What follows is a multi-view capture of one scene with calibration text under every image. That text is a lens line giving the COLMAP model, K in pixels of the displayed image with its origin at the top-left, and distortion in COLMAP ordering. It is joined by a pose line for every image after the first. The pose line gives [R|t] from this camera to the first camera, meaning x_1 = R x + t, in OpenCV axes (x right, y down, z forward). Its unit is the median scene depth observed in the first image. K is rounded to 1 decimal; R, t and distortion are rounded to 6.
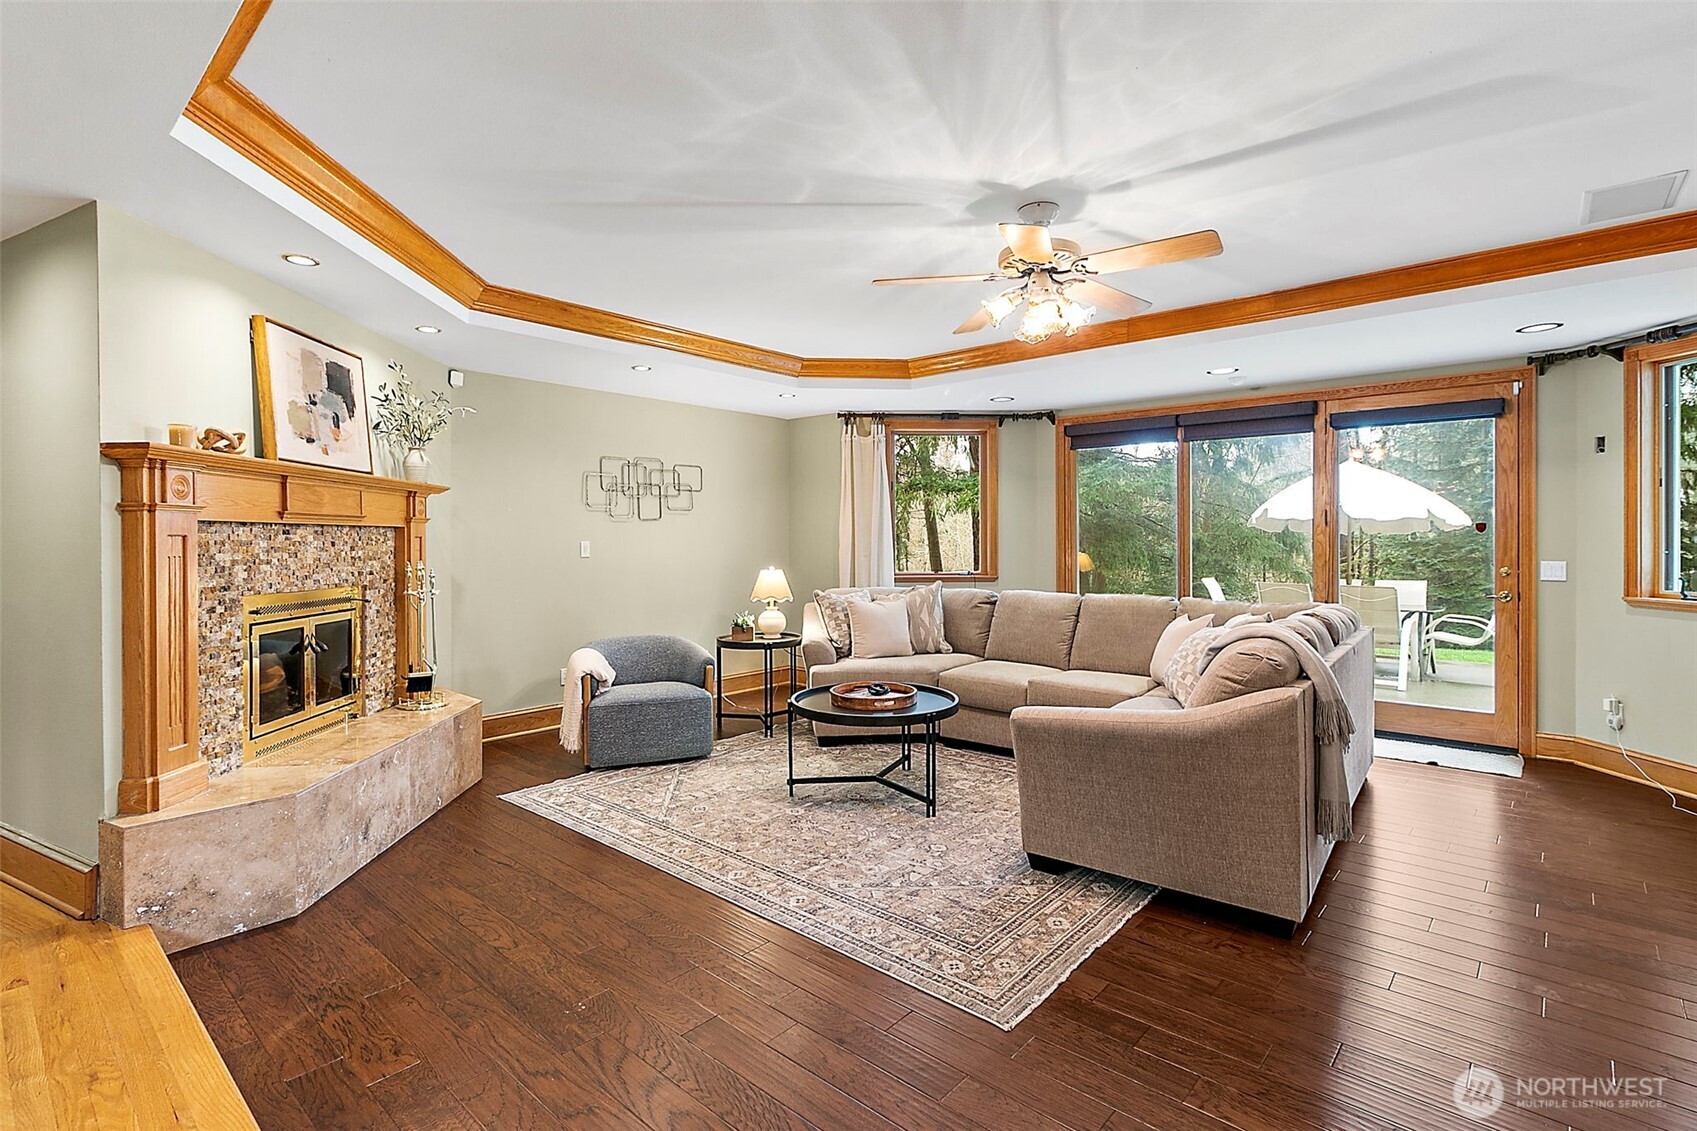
lens RADIAL K [[802.8, 0, 848.5], [0, 802.8, 546.6], [0, 0, 1]] dist [0.000374, 0.000395]
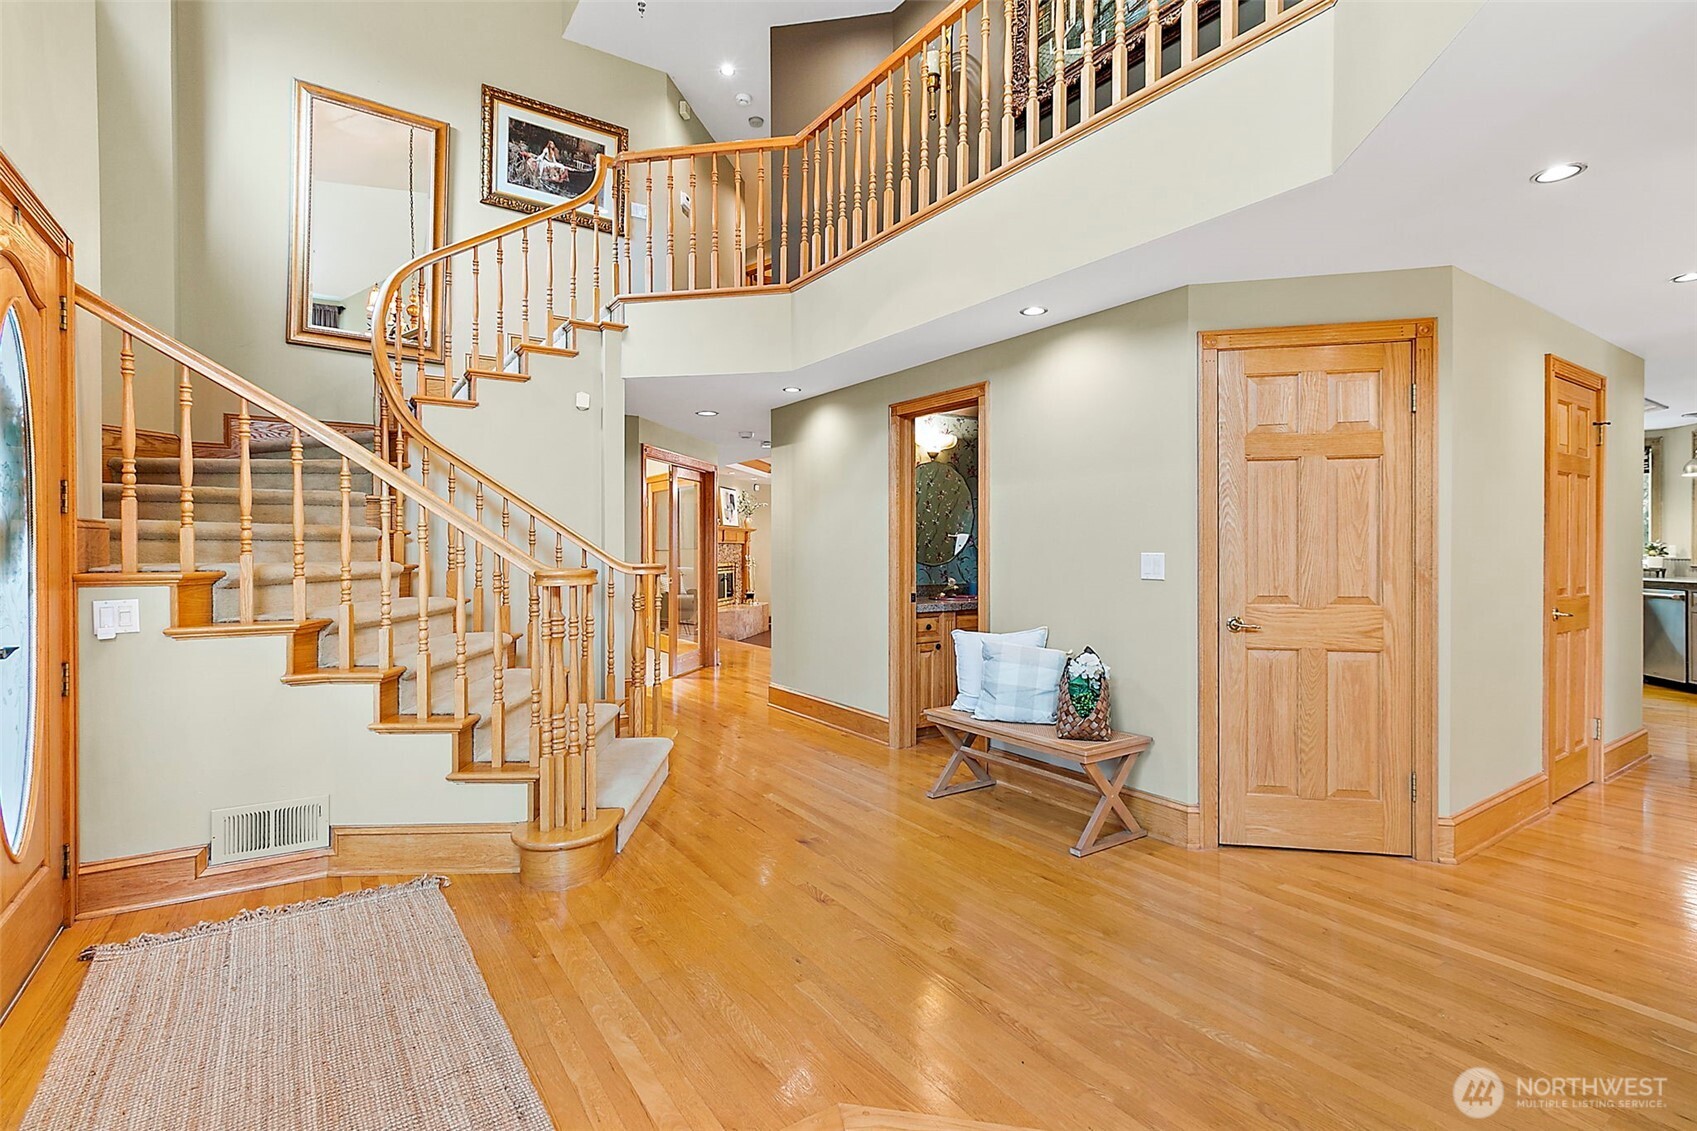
lens RADIAL K [[802.8, 0, 848.5], [0, 802.8, 546.6], [0, 0, 1]] dist [0.000374, 0.000395]
pose [[0.969604, -0.001352, -0.244674, 0.415939], [-0.001046, 0.999953, -0.009670, 0.012258], [0.244675, 0.009632, 0.969557, -1.364020]]
